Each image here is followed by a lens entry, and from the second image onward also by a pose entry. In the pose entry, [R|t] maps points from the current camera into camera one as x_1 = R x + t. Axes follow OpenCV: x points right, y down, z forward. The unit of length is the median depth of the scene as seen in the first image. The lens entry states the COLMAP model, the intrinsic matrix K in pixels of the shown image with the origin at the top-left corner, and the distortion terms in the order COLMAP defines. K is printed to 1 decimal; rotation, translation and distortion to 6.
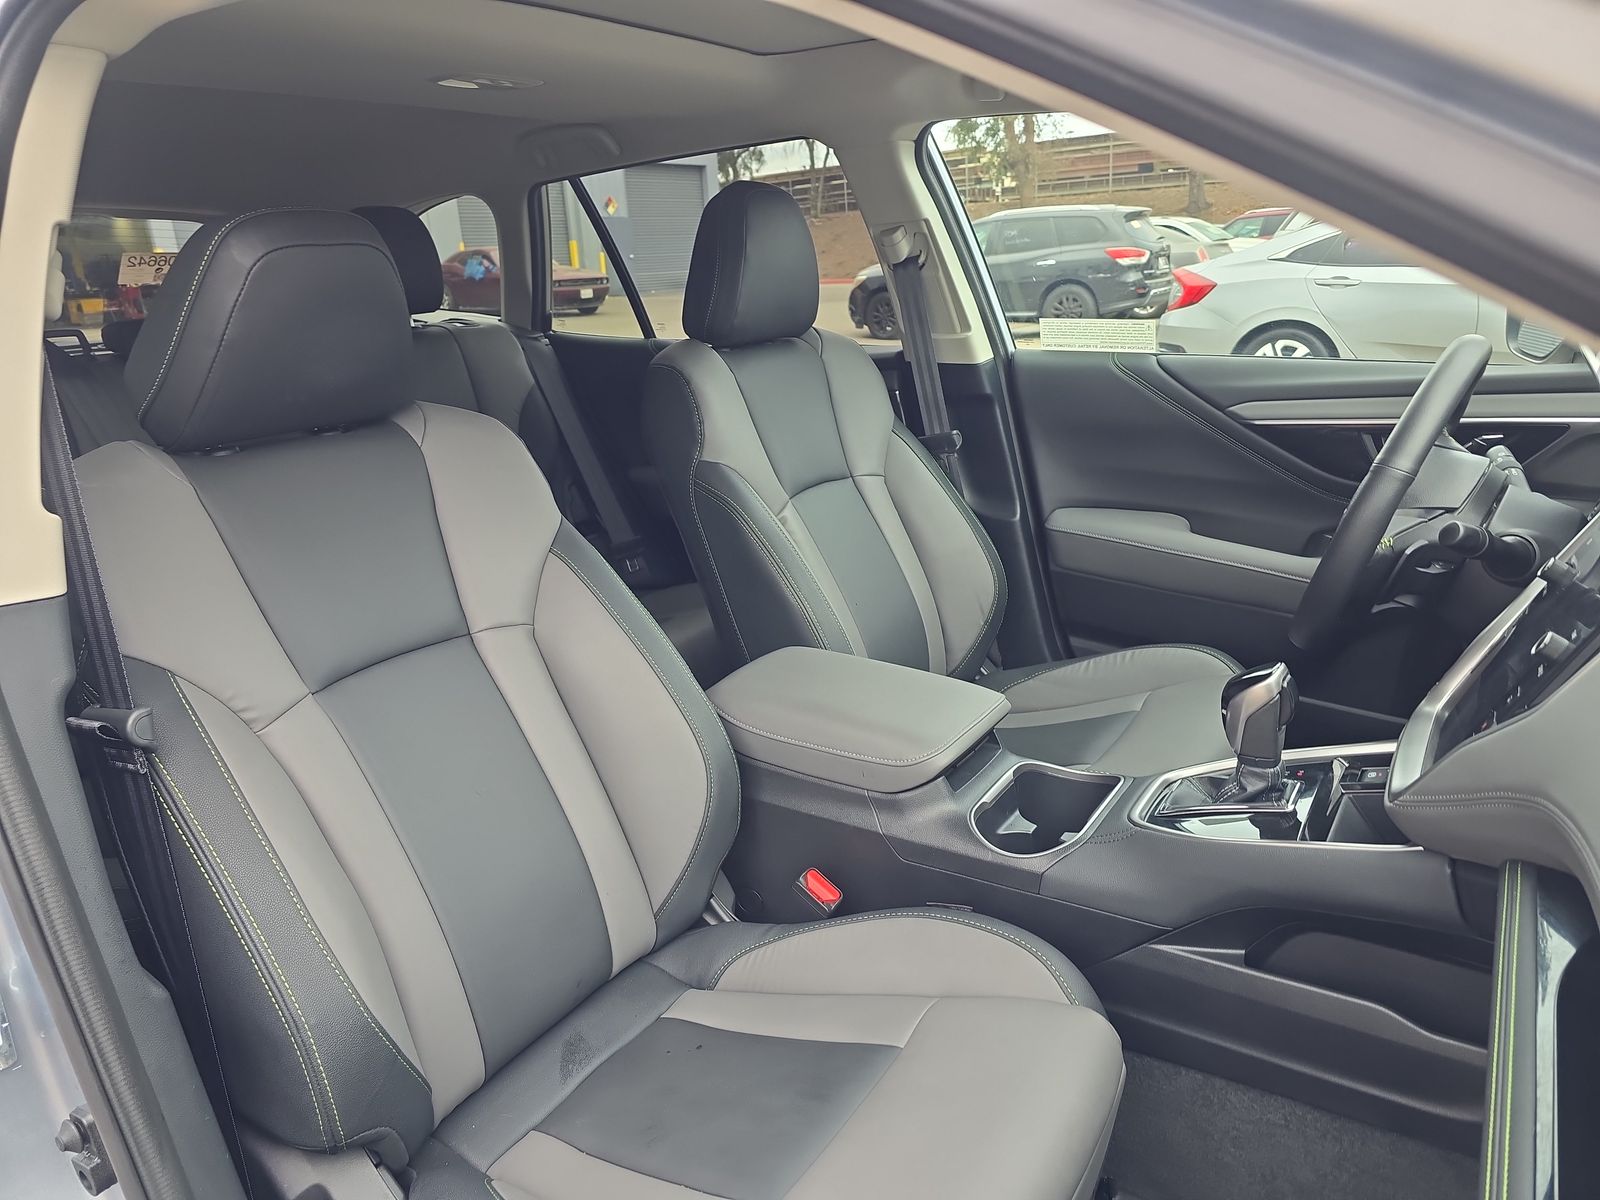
lens RADIAL K [[1085.7, 0, 803.7], [0, 1085.7, 600.1], [0, 0, 1]] dist [0.038162, -0.039559]
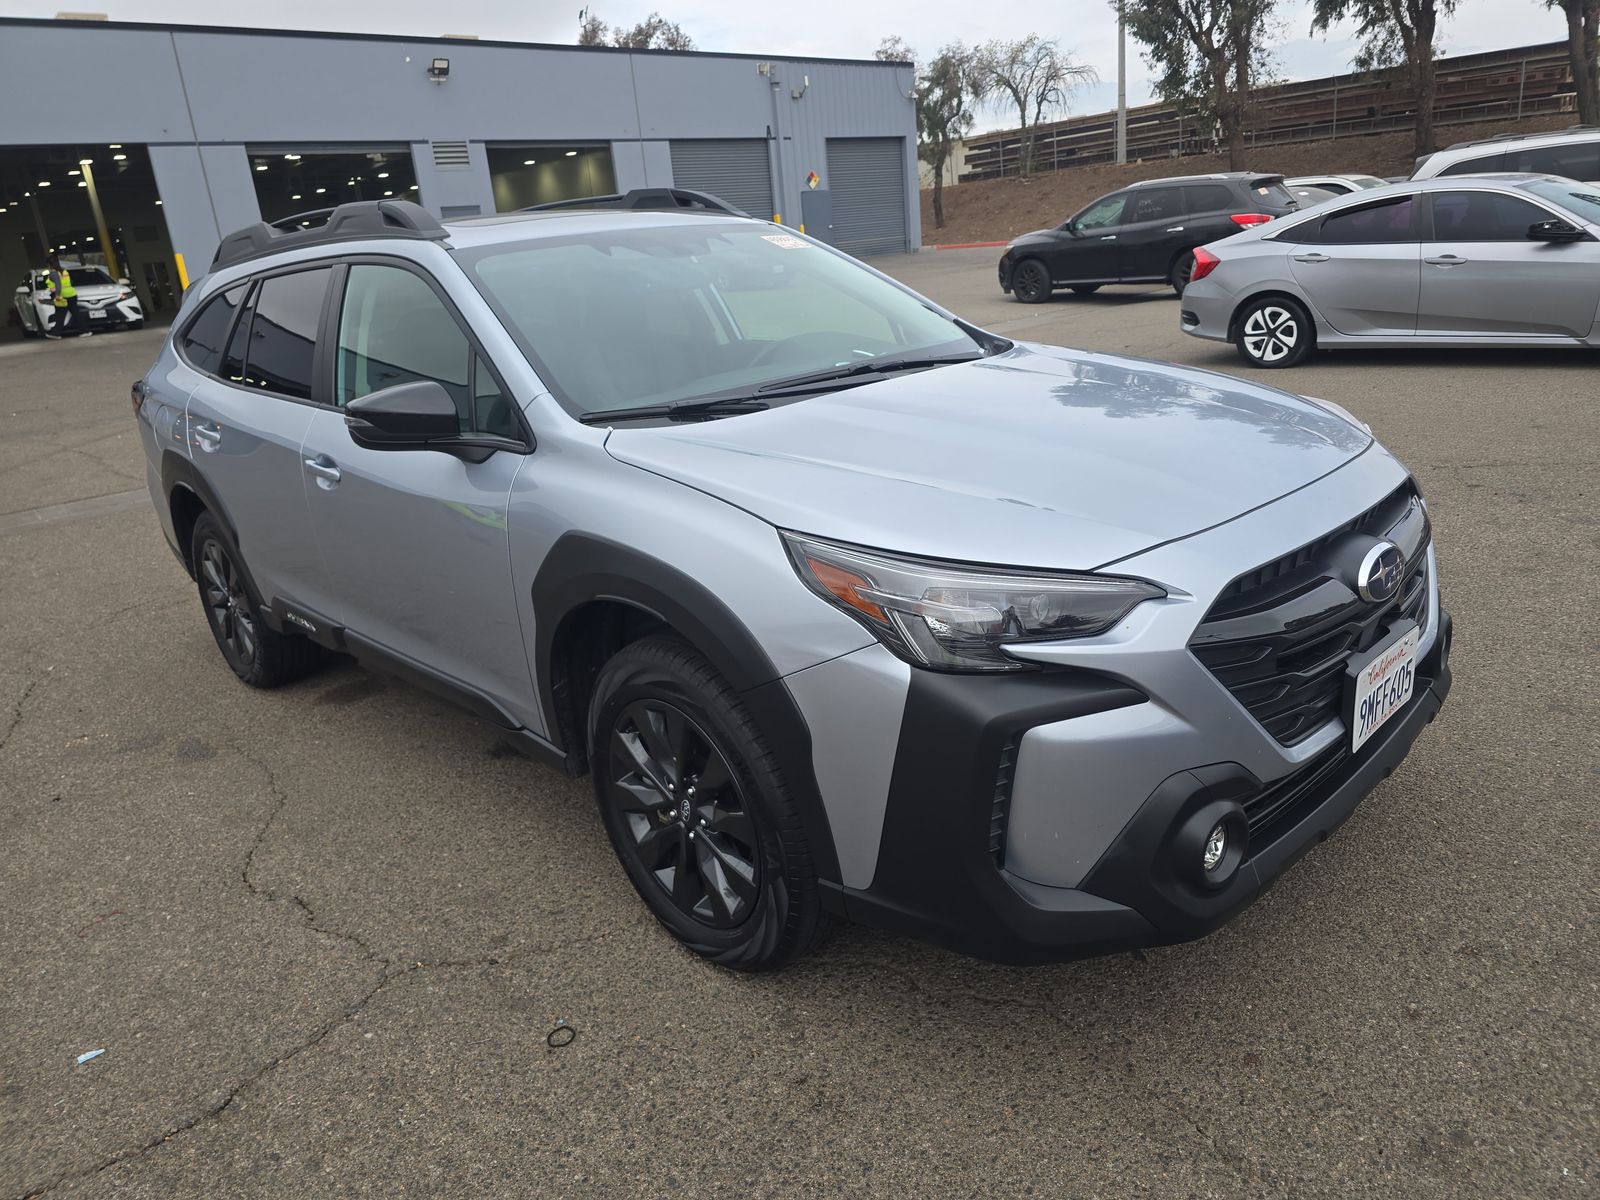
lens RADIAL K [[1085.7, 0, 803.7], [0, 1085.7, 600.1], [0, 0, 1]] dist [0.038162, -0.039559]
pose [[0.978834, 0.037697, -0.201156, 0.061727], [-0.030555, 0.998791, 0.038497, 0.017810], [0.202364, -0.031536, 0.978803, -0.096680]]
